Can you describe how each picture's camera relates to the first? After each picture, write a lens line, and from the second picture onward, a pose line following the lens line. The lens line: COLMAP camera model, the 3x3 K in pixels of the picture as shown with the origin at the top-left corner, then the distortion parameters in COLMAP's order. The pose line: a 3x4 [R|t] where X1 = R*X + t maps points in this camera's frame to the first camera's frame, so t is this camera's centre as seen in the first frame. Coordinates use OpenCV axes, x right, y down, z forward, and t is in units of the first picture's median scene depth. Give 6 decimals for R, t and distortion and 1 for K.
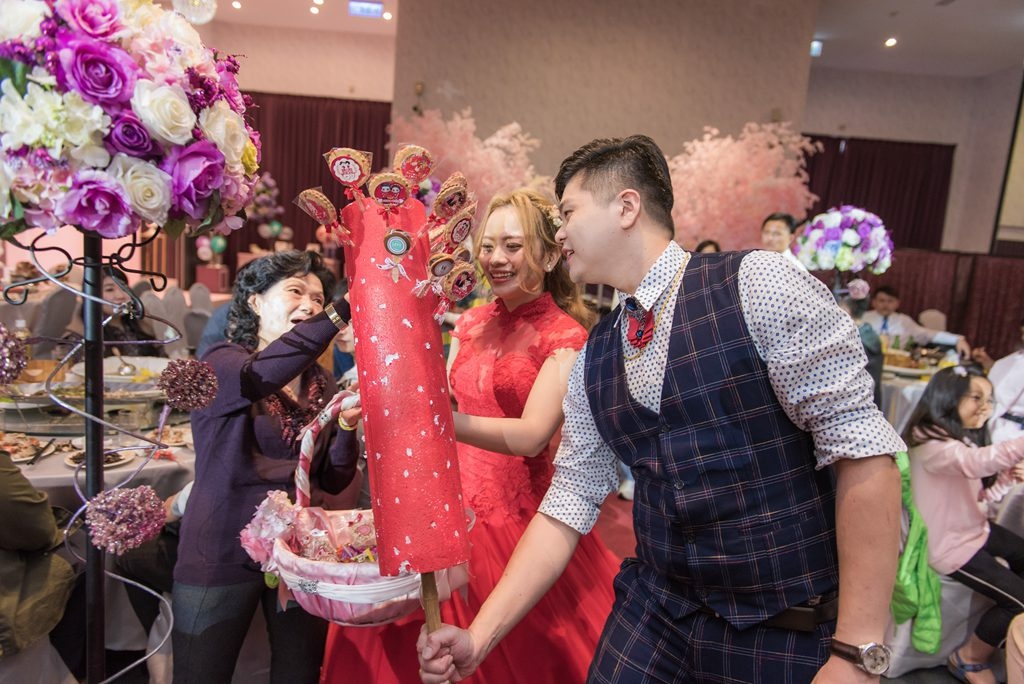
lens RADIAL K [[694.8, 0, 512.0], [0, 694.8, 342.0], [0, 0, 1]] dist [-0.001604, -0.004702]
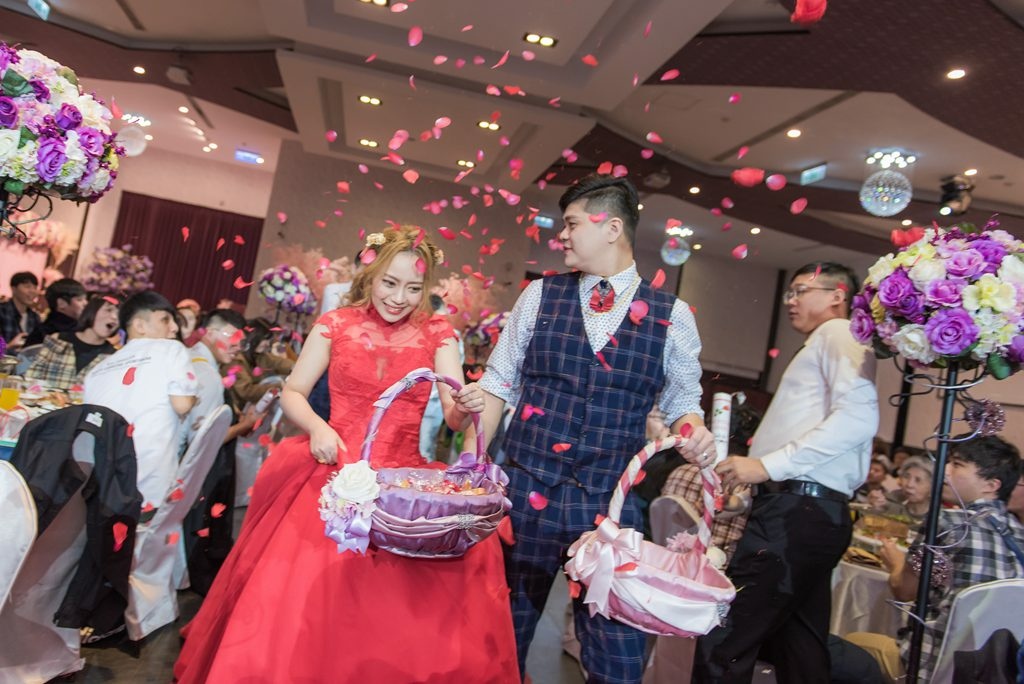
lens RADIAL K [[694.8, 0, 512.0], [0, 694.8, 342.0], [0, 0, 1]] dist [-0.001604, -0.004702]
pose [[0.963067, 0.098761, 0.250498, -0.008752], [-0.059980, 0.985617, -0.157992, 0.152667], [-0.262498, 0.137133, 0.955138, -0.779172]]
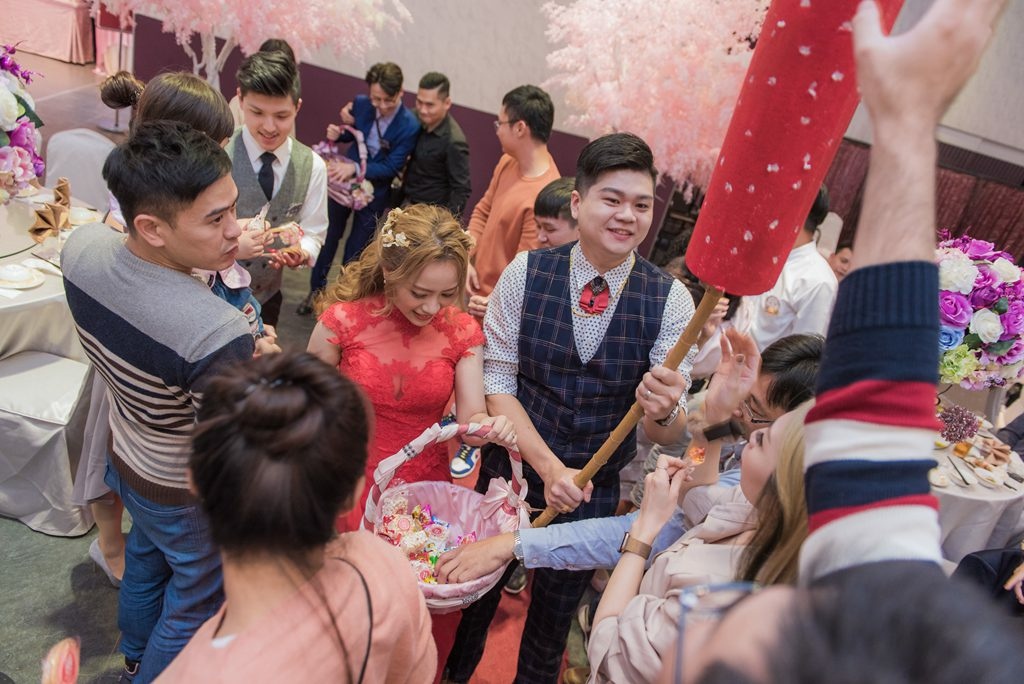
lens RADIAL K [[694.8, 0, 512.0], [0, 694.8, 342.0], [0, 0, 1]] dist [-0.001604, -0.004702]
pose [[0.966393, 0.092443, 0.239874, 0.041508], [-0.161740, 0.943921, 0.287843, -0.126637], [-0.199813, -0.316966, 0.927150, 0.358219]]
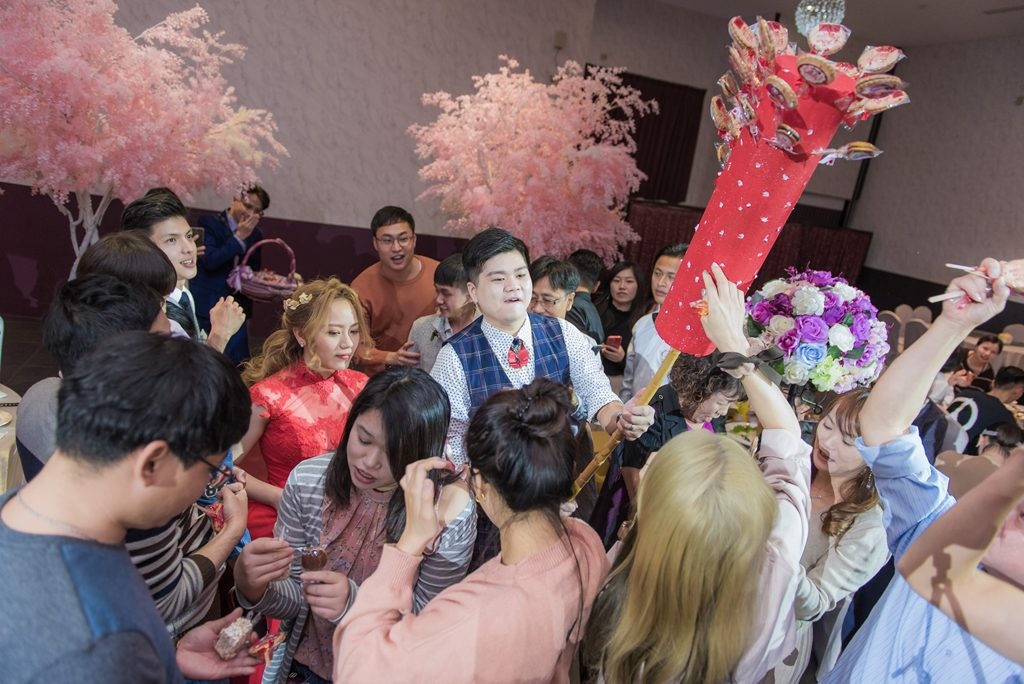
lens RADIAL K [[694.8, 0, 512.0], [0, 694.8, 342.0], [0, 0, 1]] dist [-0.001604, -0.004702]
pose [[0.922777, -0.031165, 0.384071, 0.014888], [-0.023601, 0.990282, 0.137060, -0.124337], [-0.384610, -0.135541, 0.913074, 0.334055]]
